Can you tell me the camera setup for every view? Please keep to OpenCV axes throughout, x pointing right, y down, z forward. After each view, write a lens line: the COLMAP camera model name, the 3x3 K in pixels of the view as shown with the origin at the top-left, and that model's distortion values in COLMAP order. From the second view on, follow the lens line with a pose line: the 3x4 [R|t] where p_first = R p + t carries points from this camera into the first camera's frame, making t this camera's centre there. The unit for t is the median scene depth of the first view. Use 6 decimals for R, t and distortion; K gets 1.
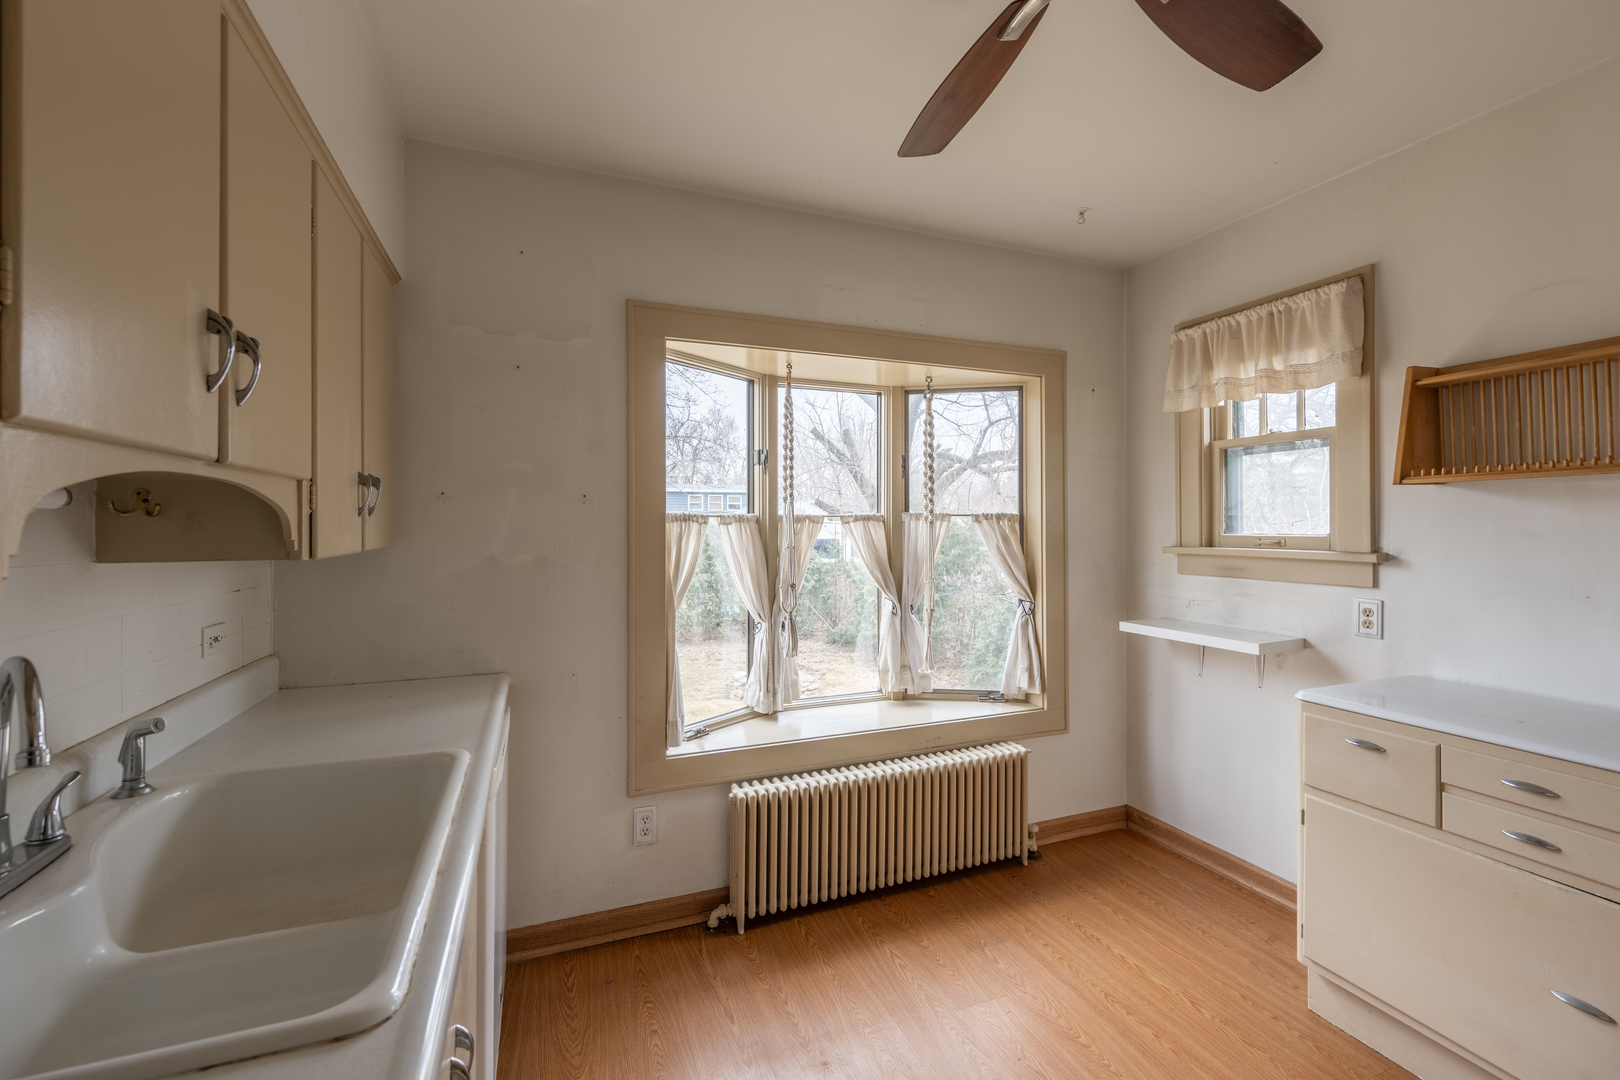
lens RADIAL K [[644.3, 0, 808.0], [0, 644.3, 528.4], [0, 0, 1]] dist [-0.002224, 0.000838]
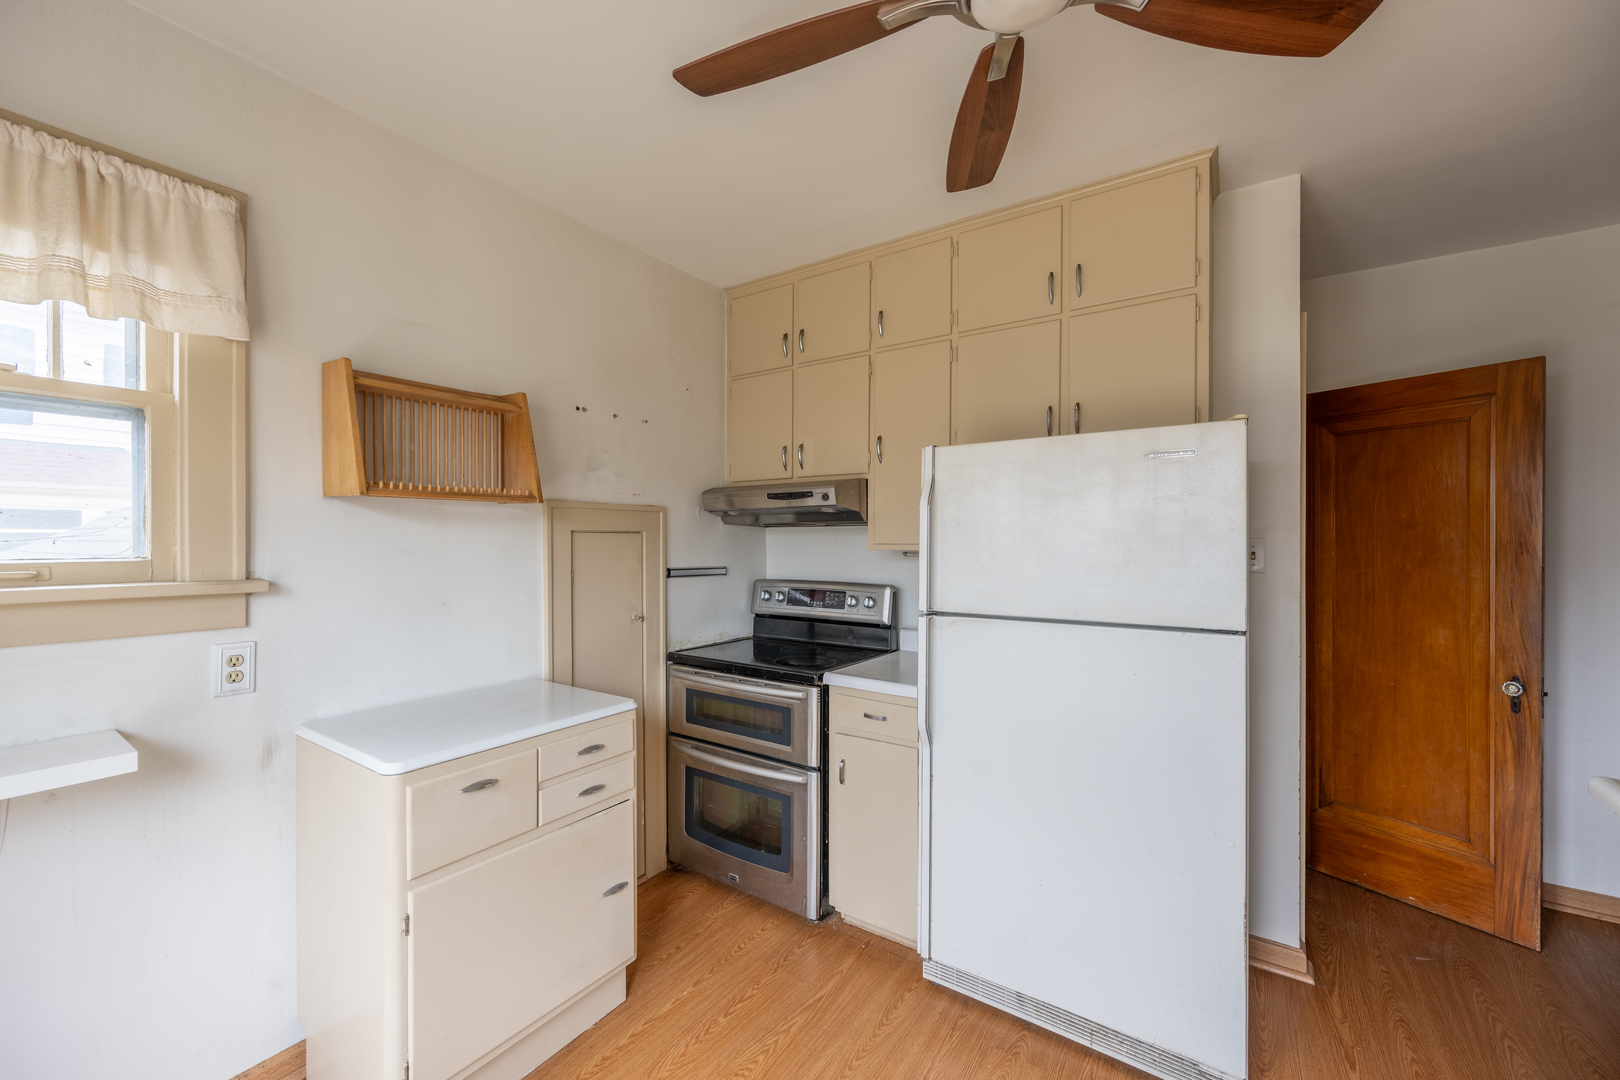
lens RADIAL K [[644.3, 0, 813.3], [0, 644.3, 539.0], [0, 0, 1]] dist [-0.002224, 0.000838]
pose [[-0.556705, 0.003615, 0.830702, -0.112002], [0.006918, 0.999976, 0.000285, -0.005058], [-0.830681, 0.005905, -0.556717, 0.860882]]
